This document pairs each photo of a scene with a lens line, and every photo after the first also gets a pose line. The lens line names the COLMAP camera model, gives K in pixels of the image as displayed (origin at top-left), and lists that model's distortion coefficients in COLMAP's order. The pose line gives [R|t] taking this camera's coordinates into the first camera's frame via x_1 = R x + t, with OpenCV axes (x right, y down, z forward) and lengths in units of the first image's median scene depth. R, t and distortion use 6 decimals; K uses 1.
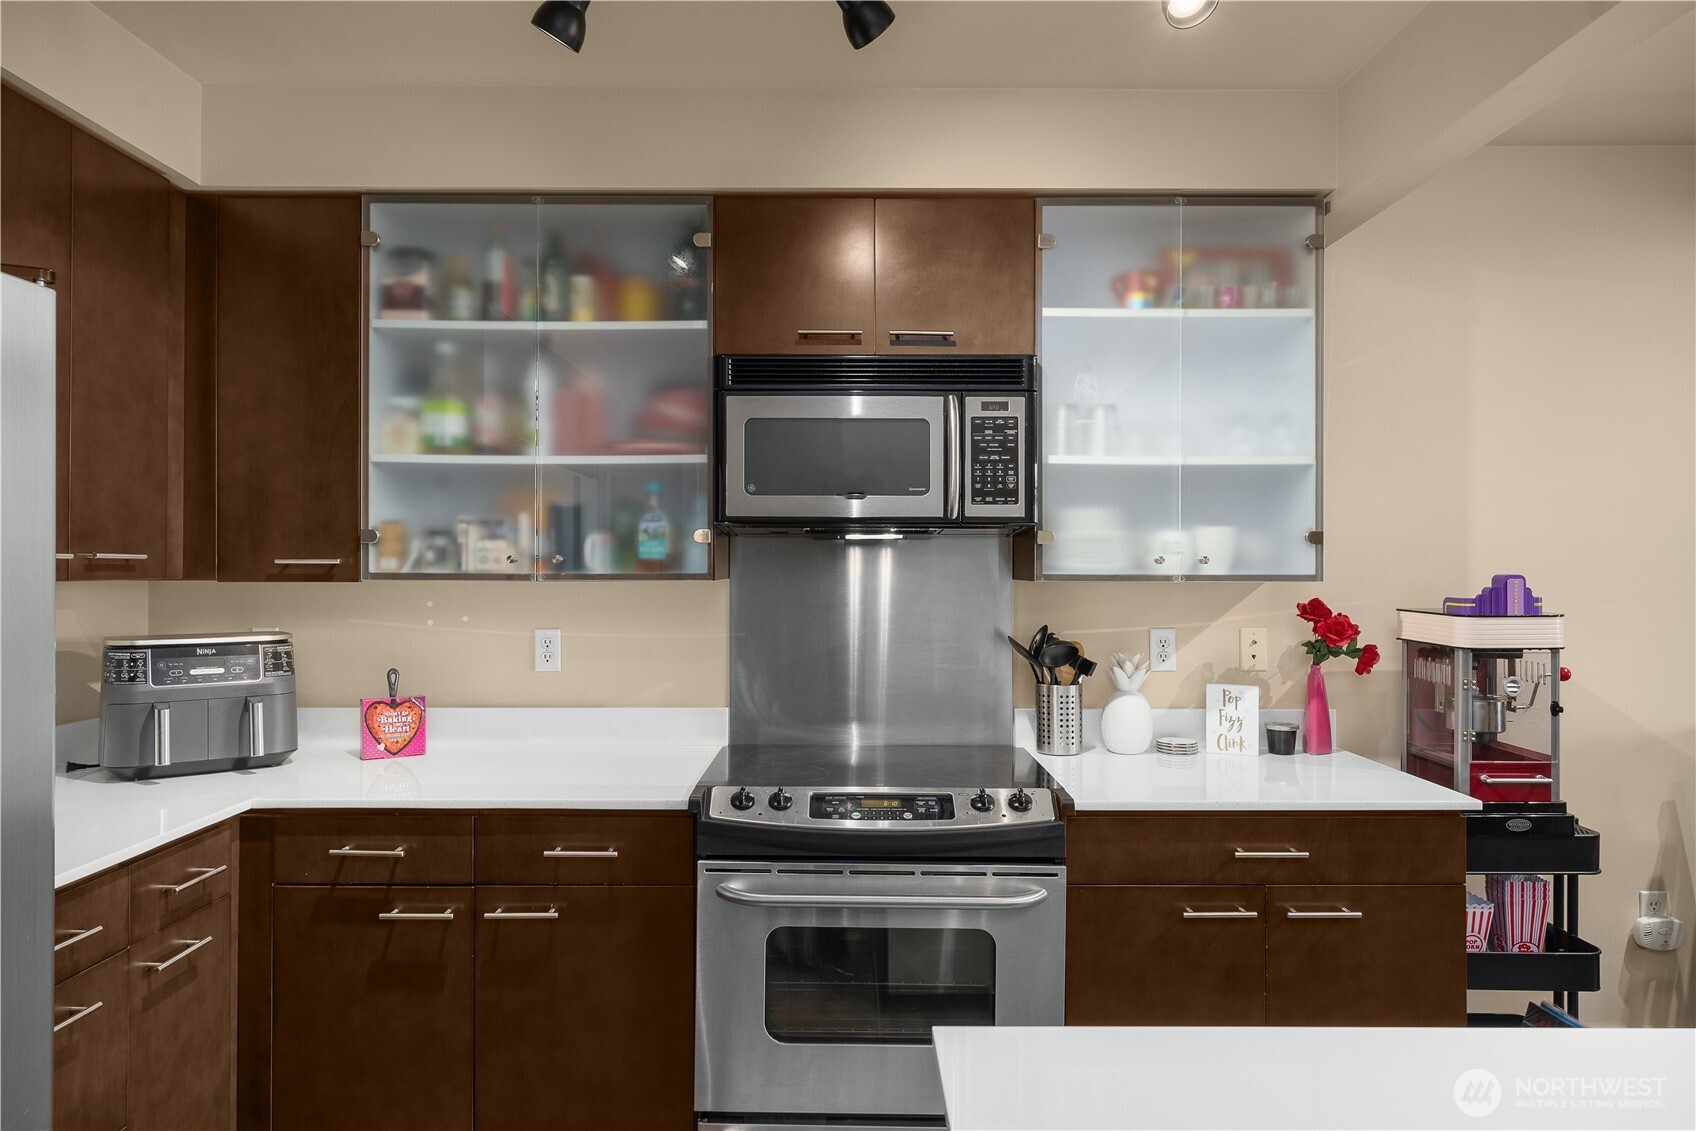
lens RADIAL K [[1027.7, 0, 848.0], [0, 1027.7, 565.5], [0, 0, 1]] dist [0.001450, -0.000386]
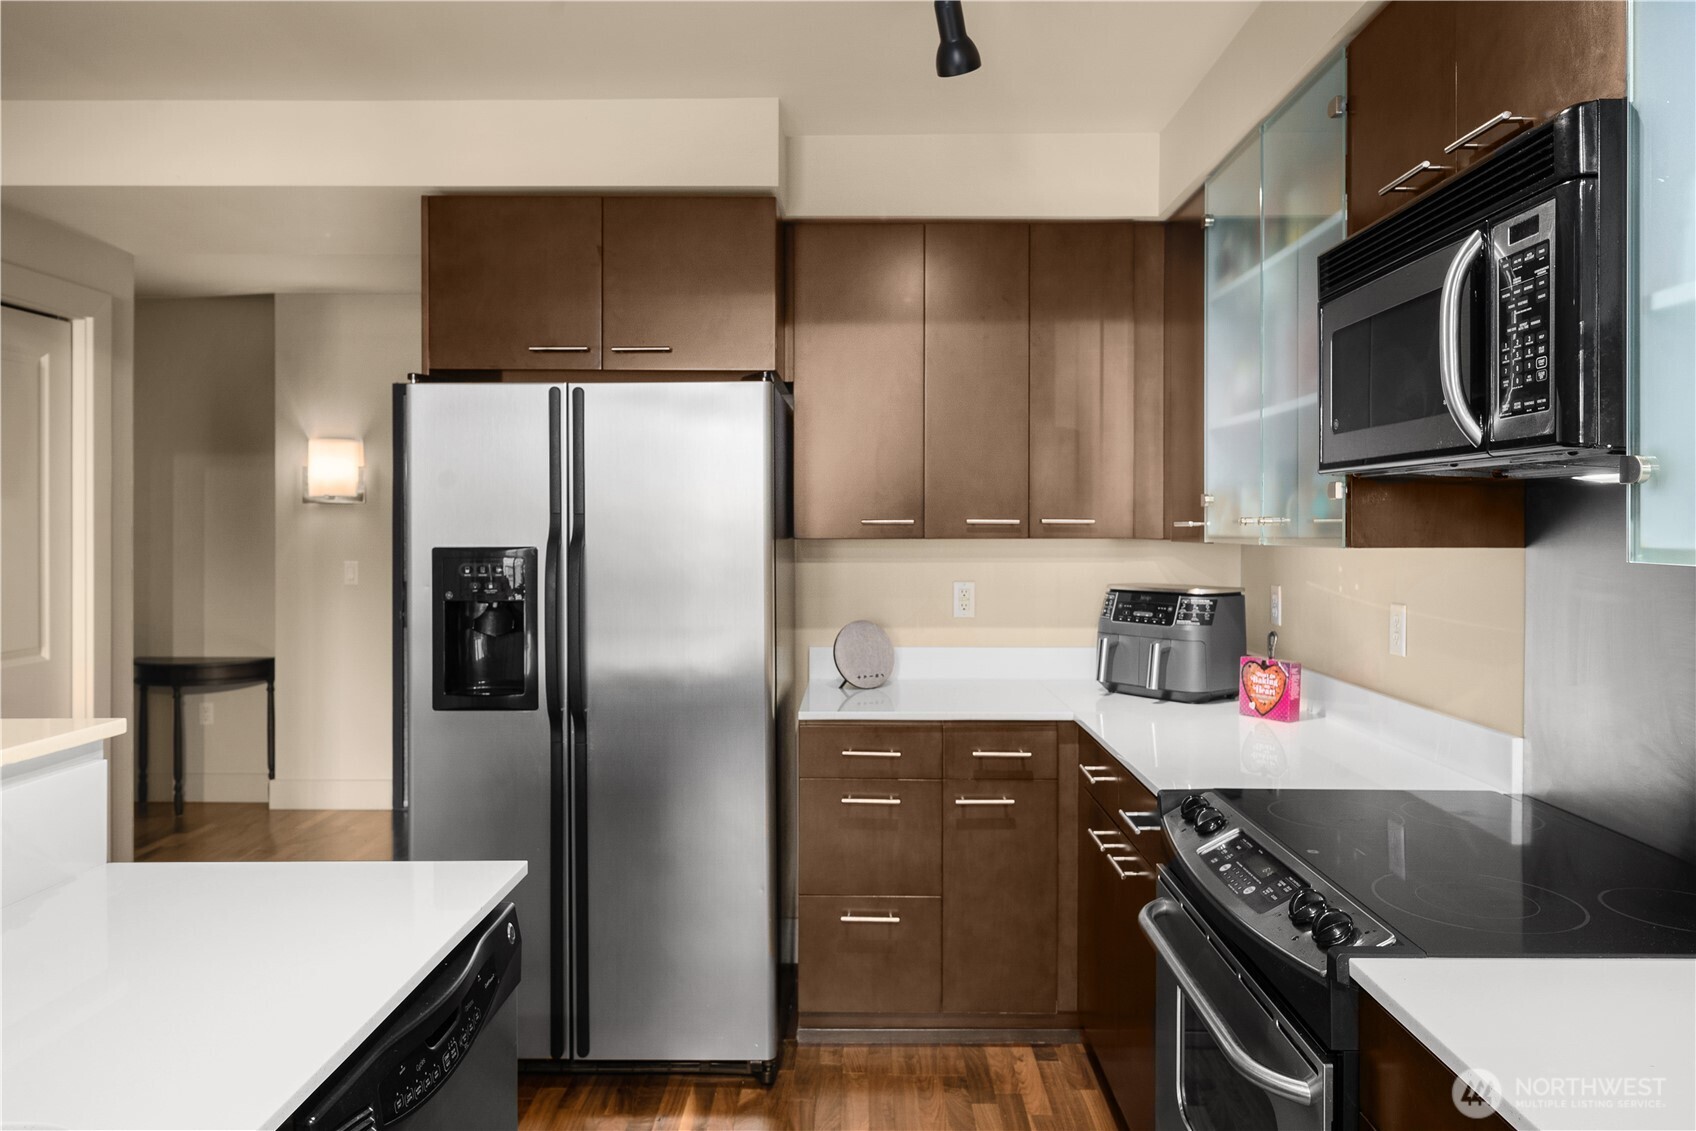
lens RADIAL K [[1137.5, 0, 853.3], [0, 1137.5, 523.5], [0, 0, 1]] dist [-0.000662, 0.000103]
pose [[-0.005257, -0.003127, -0.999981, 0.713322], [0.000413, 0.999995, -0.003130, -0.001170], [0.999986, -0.000429, -0.005255, 0.637671]]
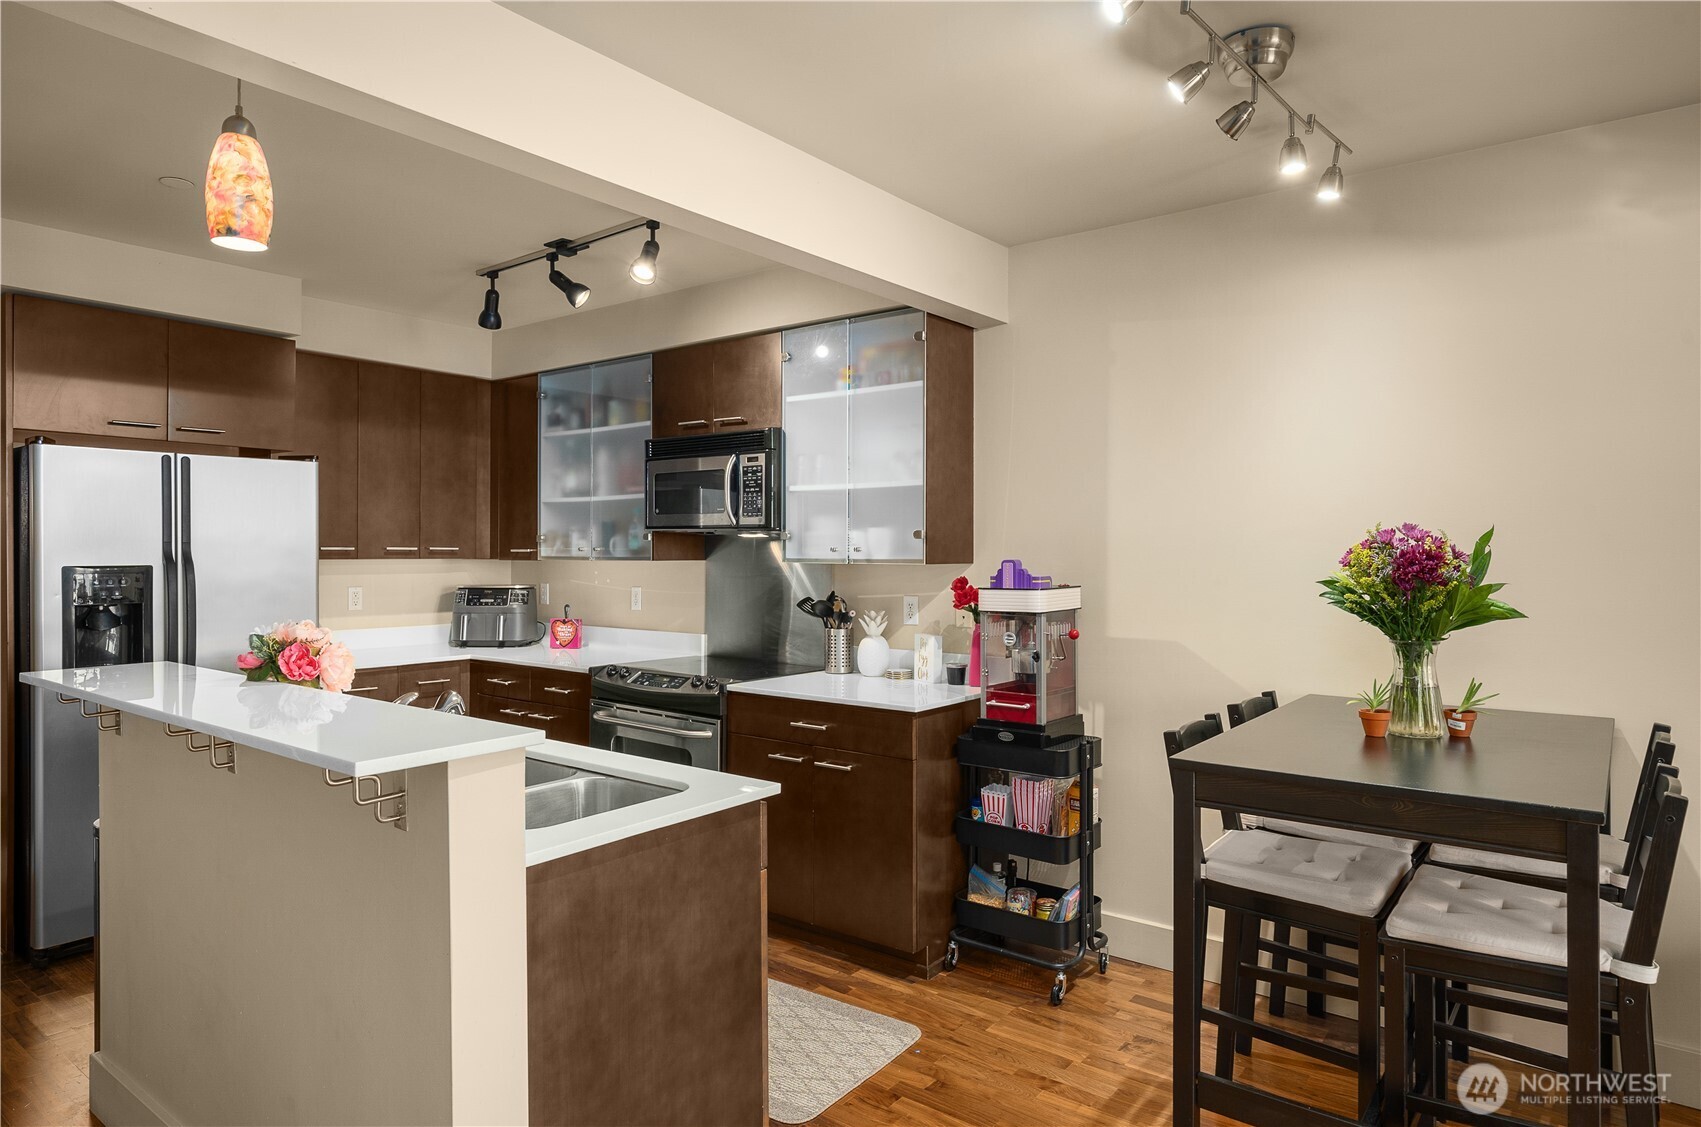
lens RADIAL K [[1000.9, 0, 844.3], [0, 1000.9, 551.6], [0, 0, 1]] dist [-0.001008, 0.000835]
pose [[0.788728, 0.000584, -0.614742, 1.250592], [-0.000936, 1.000000, -0.000251, -0.001740], [0.614742, 0.000773, 0.788728, -0.212436]]
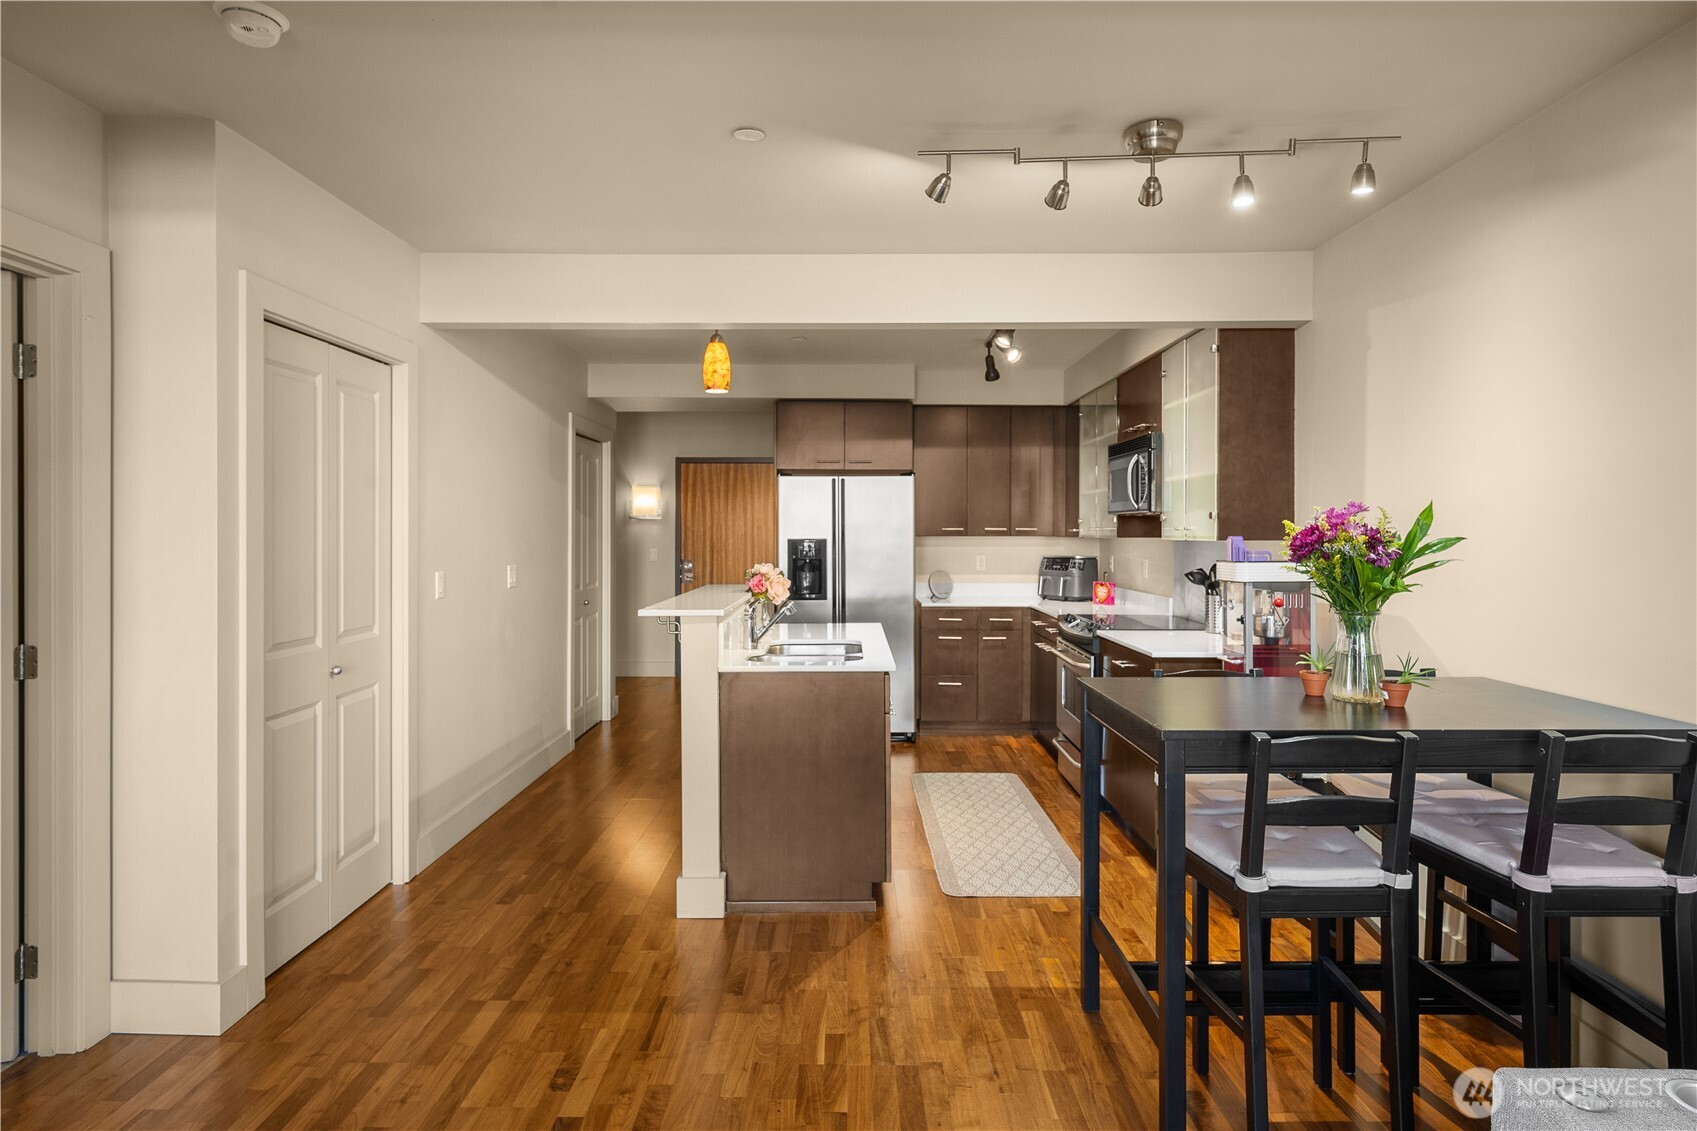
lens RADIAL K [[924.8, 0, 846.8], [0, 924.8, 523.1], [0, 0, 1]] dist [-0.022759, -0.000299]
pose [[0.004691, -0.010748, -0.999931, 2.029747], [-0.001043, 0.999942, -0.010753, 0.004032], [0.999988, 0.001093, 0.004680, 0.354789]]
